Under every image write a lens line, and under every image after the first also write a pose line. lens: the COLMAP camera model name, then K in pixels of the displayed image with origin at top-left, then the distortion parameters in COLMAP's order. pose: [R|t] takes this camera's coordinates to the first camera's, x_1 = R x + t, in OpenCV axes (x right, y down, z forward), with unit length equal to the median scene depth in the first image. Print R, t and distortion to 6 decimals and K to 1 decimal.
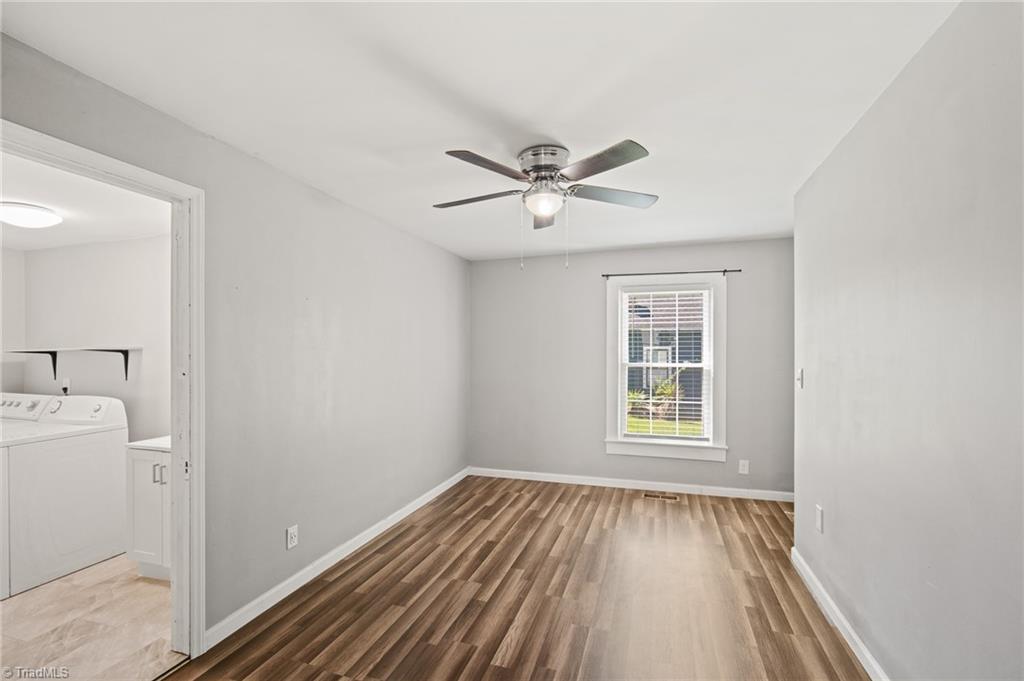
lens RADIAL K [[446.8, 0, 518.1], [0, 446.8, 344.1], [0, 0, 1]] dist [-0.018033, 0.003333]
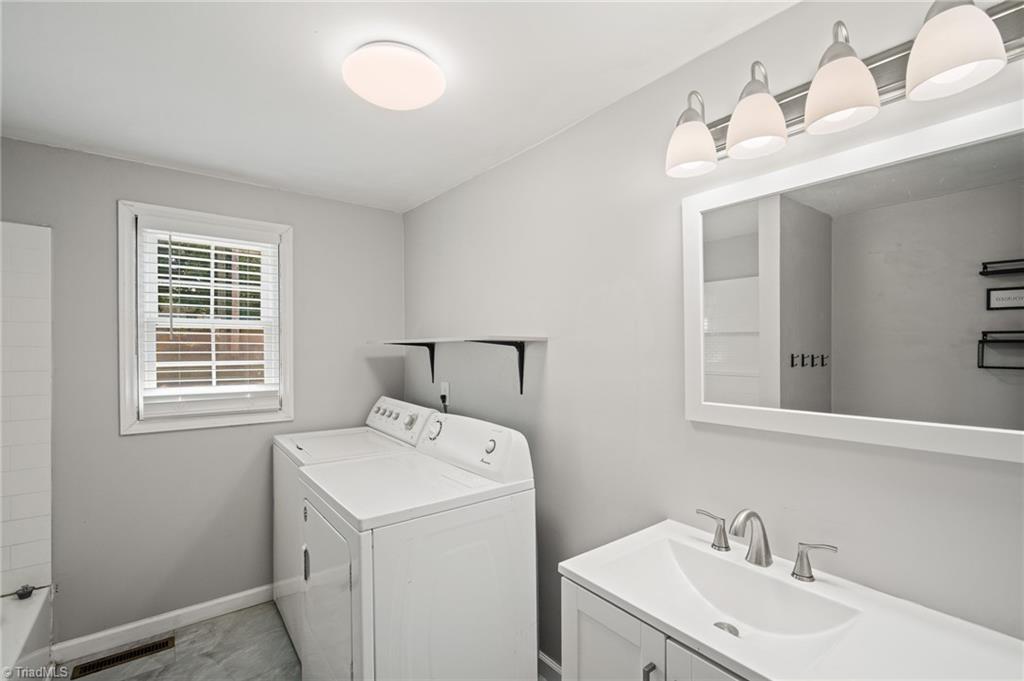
lens RADIAL K [[446.8, 0, 514.5], [0, 446.8, 347.8], [0, 0, 1]] dist [-0.018033, 0.003333]
pose [[0.813767, 0.010181, -0.581103, -0.556237], [0.002465, 0.999777, 0.020969, 0.009139], [0.581187, -0.018496, 0.813560, 0.517335]]
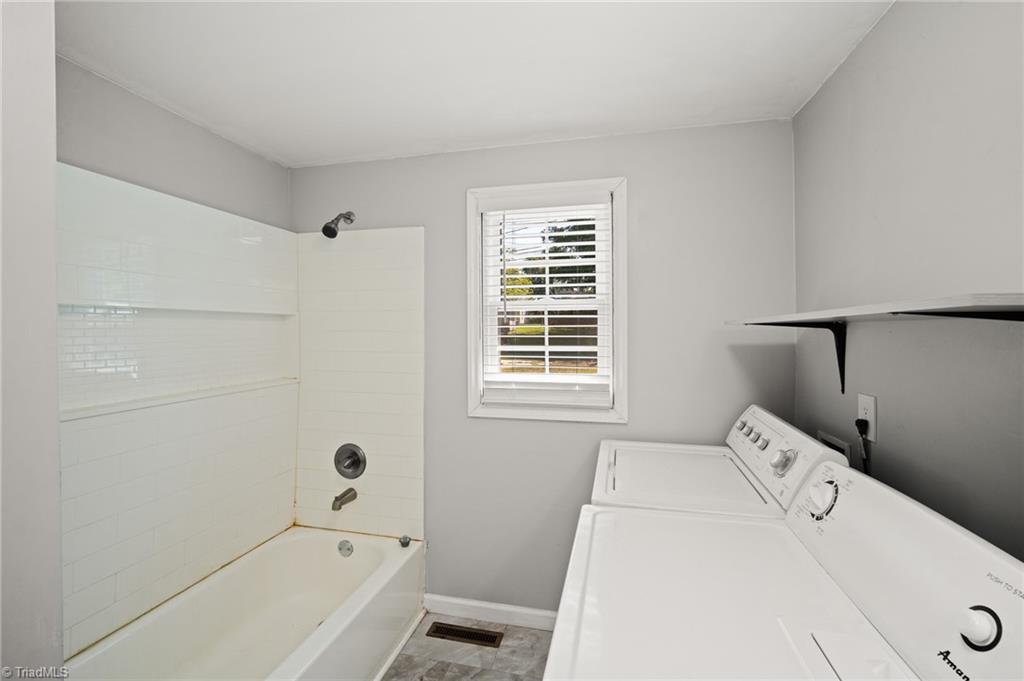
lens RADIAL K [[446.8, 0, 510.6], [0, 446.8, 335.2], [0, 0, 1]] dist [-0.018033, 0.003333]
pose [[0.052681, 0.018050, -0.998448, -0.718467], [0.023375, 0.999540, 0.019303, 0.014518], [0.998338, -0.024355, 0.052235, 0.730265]]
